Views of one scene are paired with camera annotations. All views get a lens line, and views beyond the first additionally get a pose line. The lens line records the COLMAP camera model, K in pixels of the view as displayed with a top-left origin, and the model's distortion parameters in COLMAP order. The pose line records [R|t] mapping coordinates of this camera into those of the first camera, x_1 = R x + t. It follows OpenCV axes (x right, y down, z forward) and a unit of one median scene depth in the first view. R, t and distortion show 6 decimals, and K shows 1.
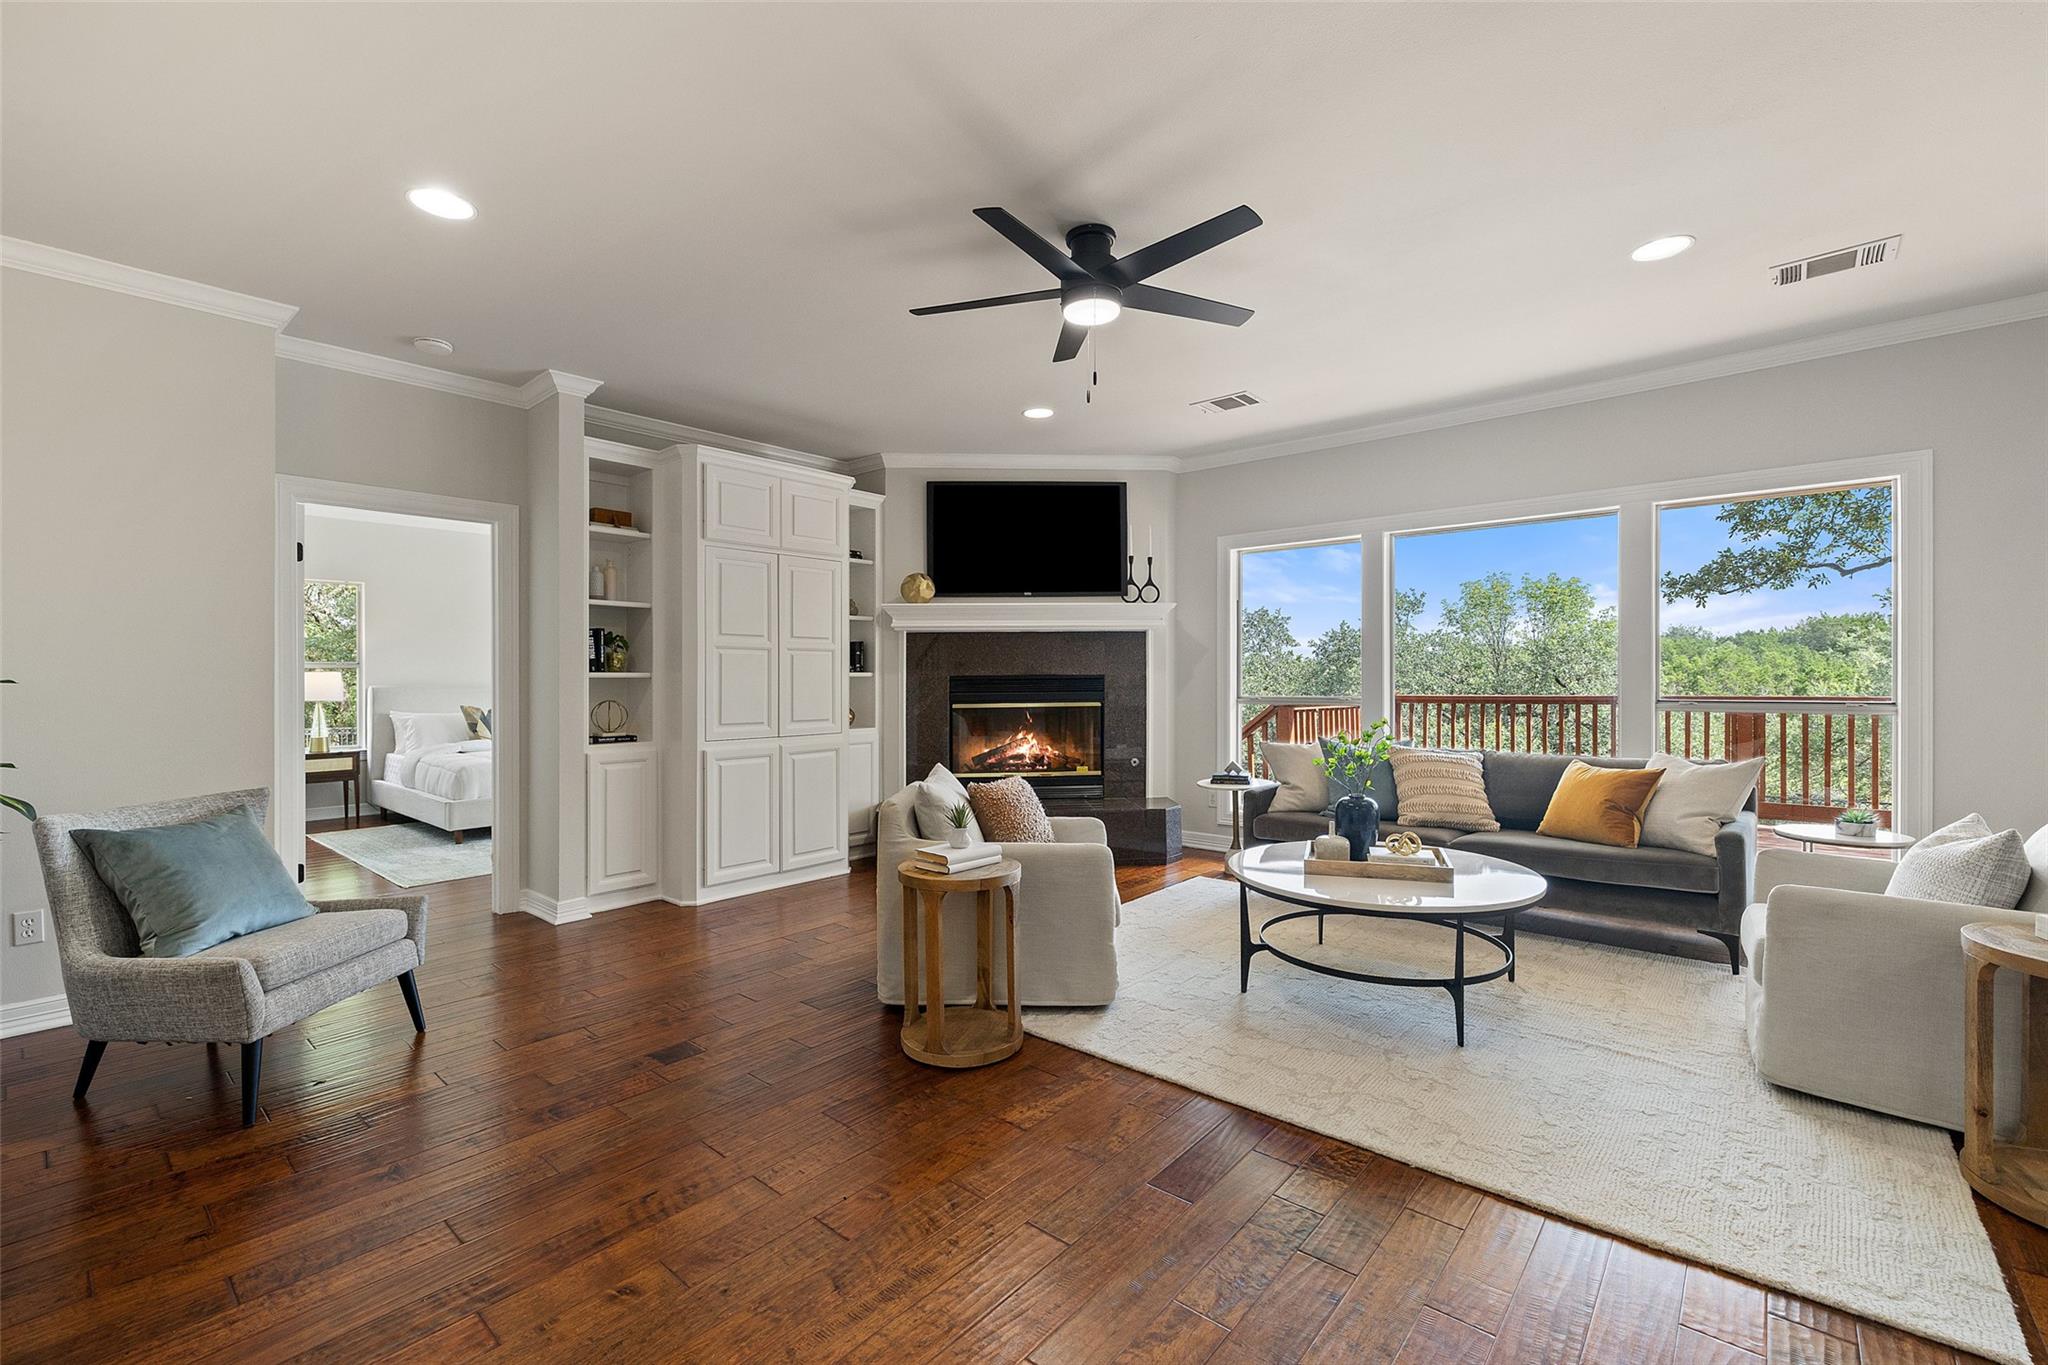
lens RADIAL K [[863.6, 0, 1013.0], [0, 863.6, 683.5], [0, 0, 1]] dist [0.004331, 0.000303]
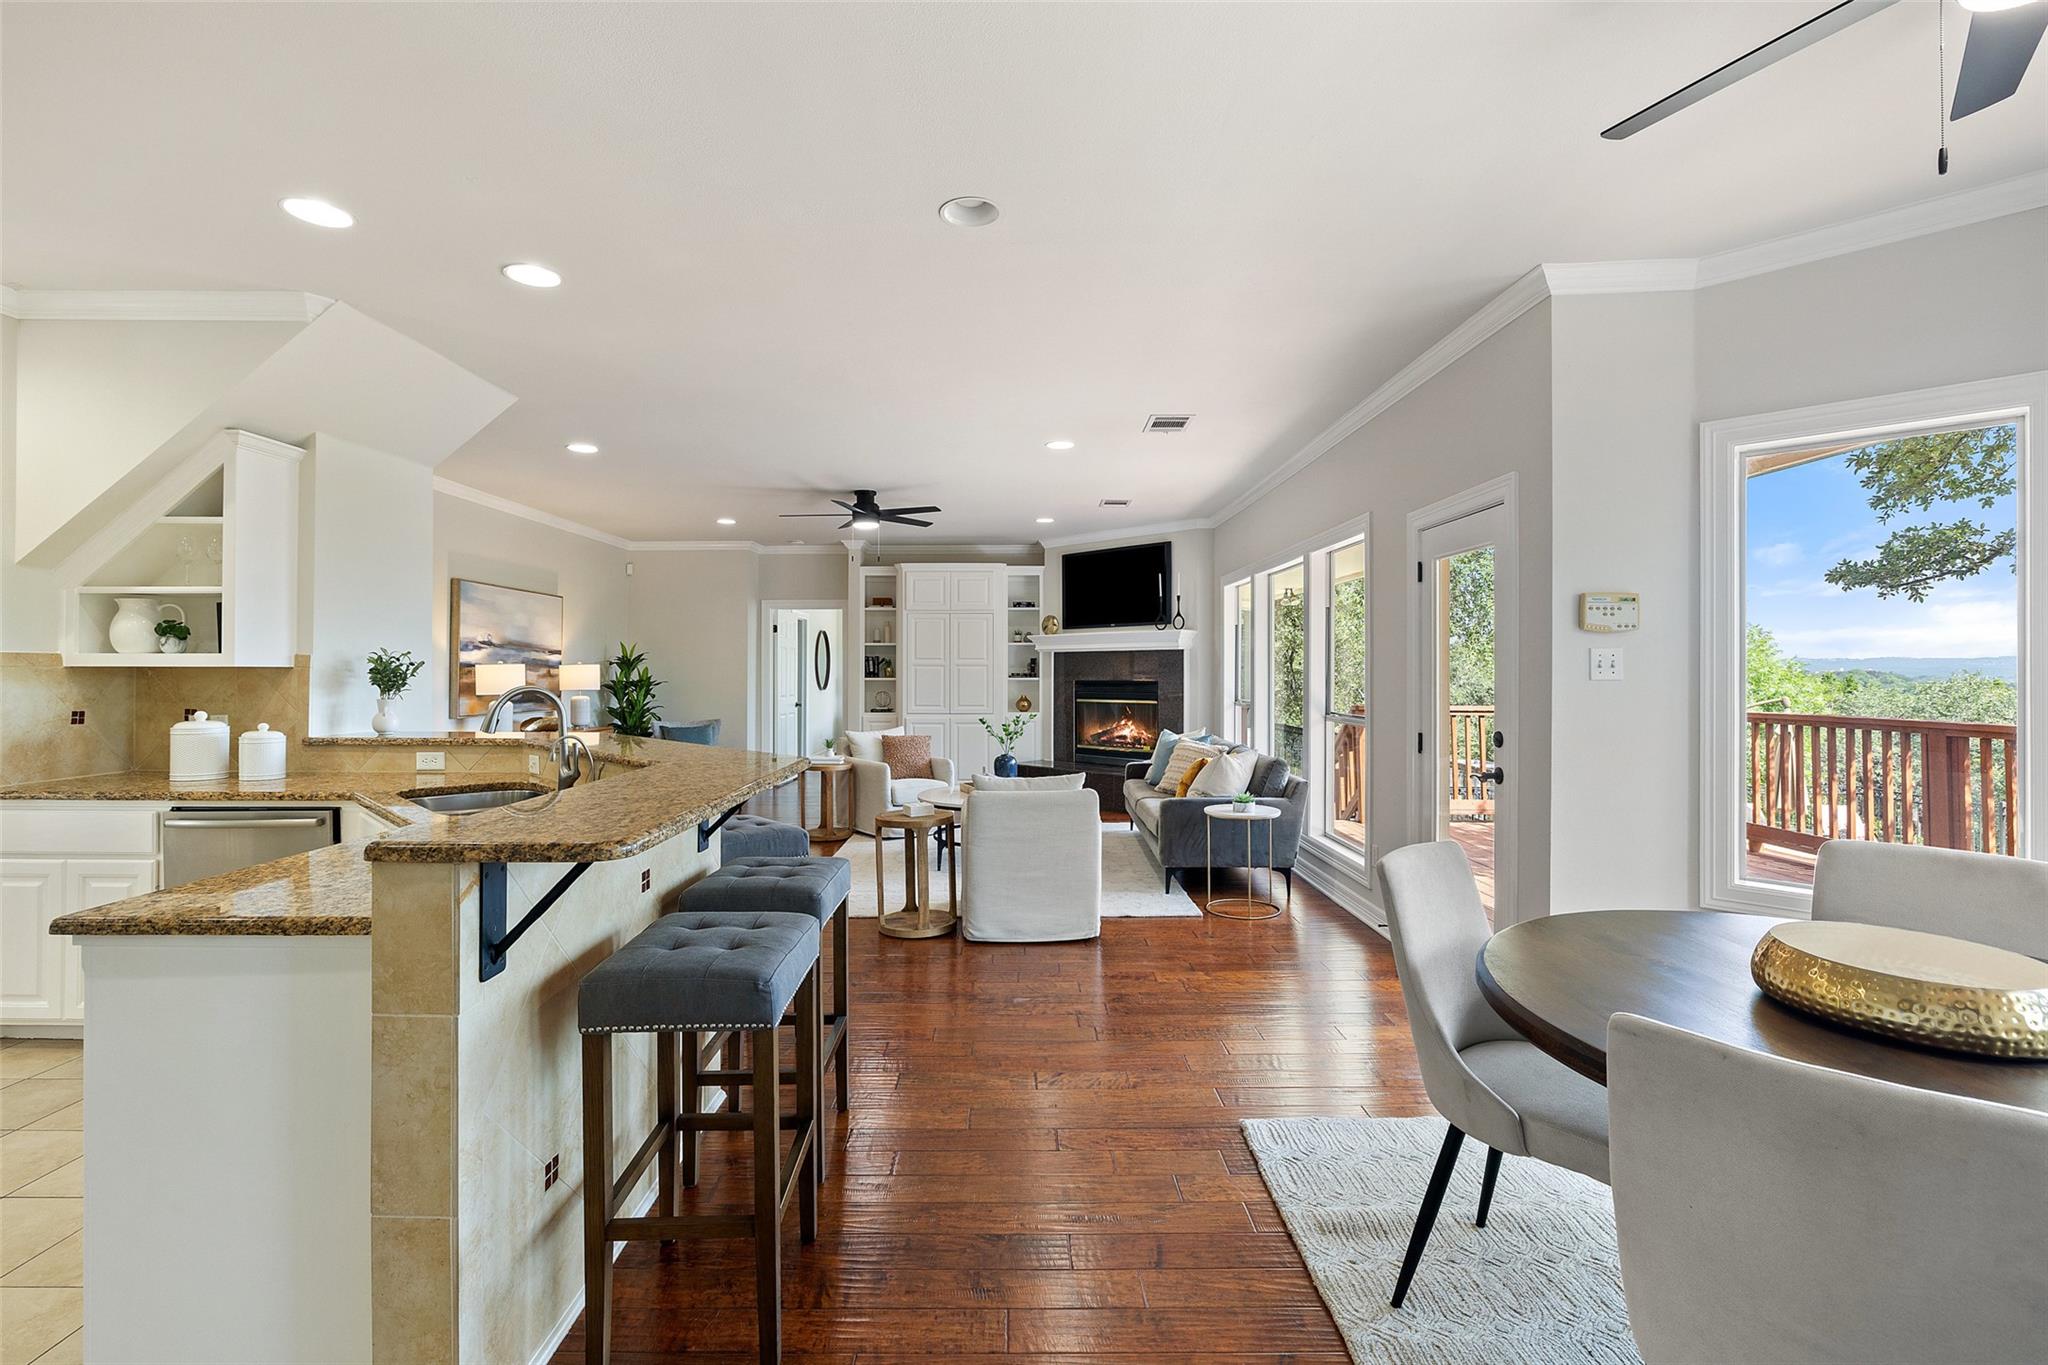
lens RADIAL K [[916.2, 0, 1023.7], [0, 916.2, 664.5], [0, 0, 1]] dist [-0.002421, -0.000143]
pose [[0.664141, 0.004307, -0.747595, 1.201215], [-0.009044, 0.999957, -0.002274, -0.036340], [0.747552, 0.008272, 0.664152, -0.160438]]
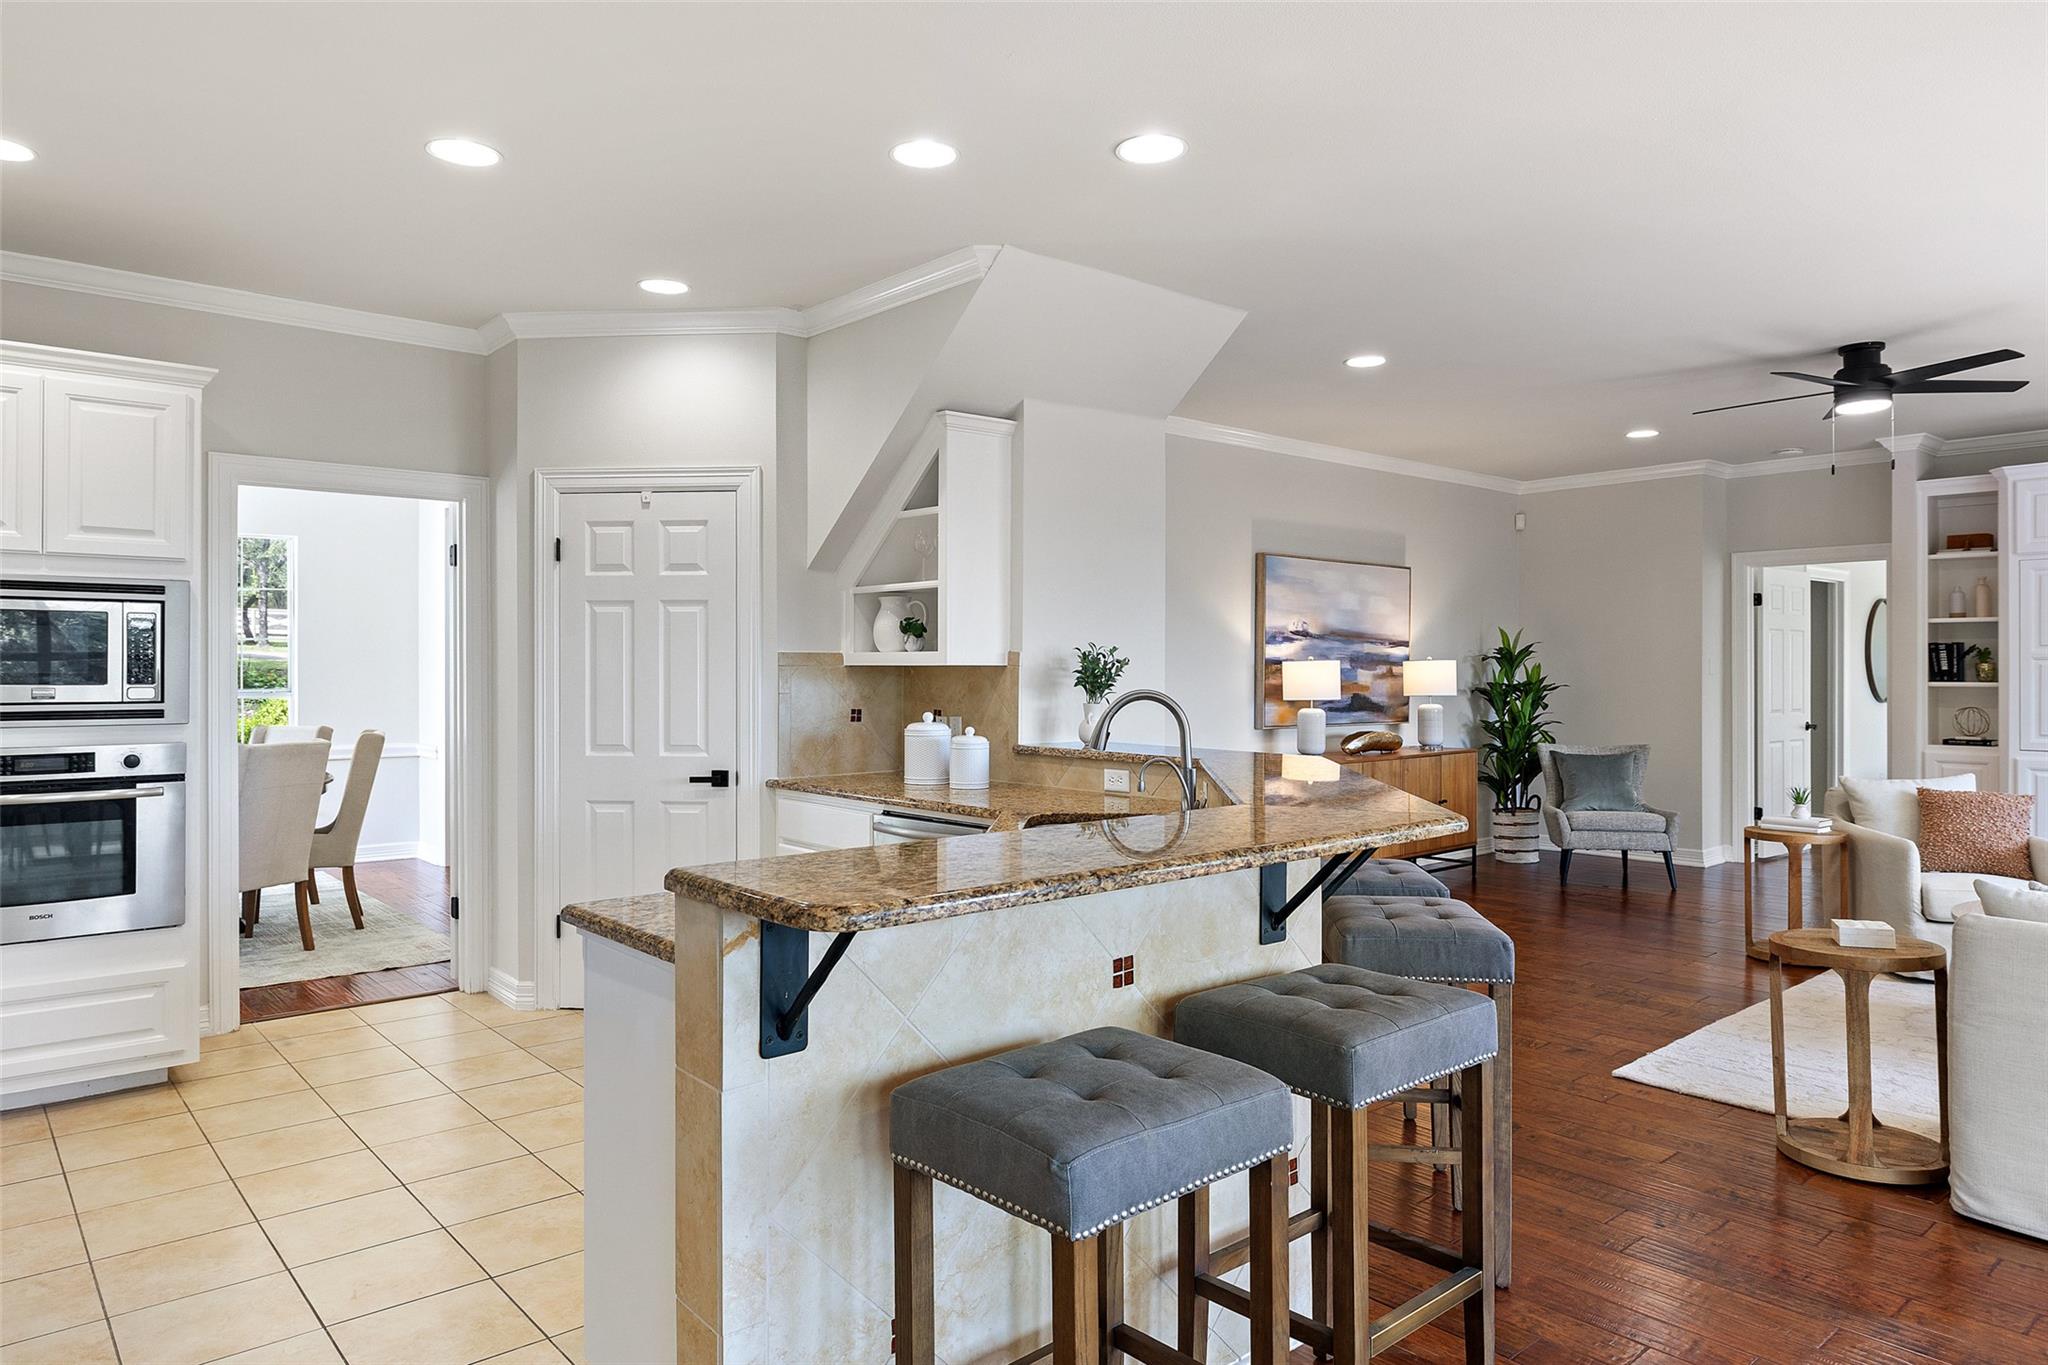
lens RADIAL K [[1300.2, 0, 996.9], [0, 1300.2, 662.5], [0, 0, 1]] dist [-0.002361, -0.000803]
pose [[-0.149653, 0.005070, -0.988726, 1.188841], [-0.002347, 0.999982, 0.005483, -0.037952], [0.988736, 0.003141, -0.149638, 0.021376]]
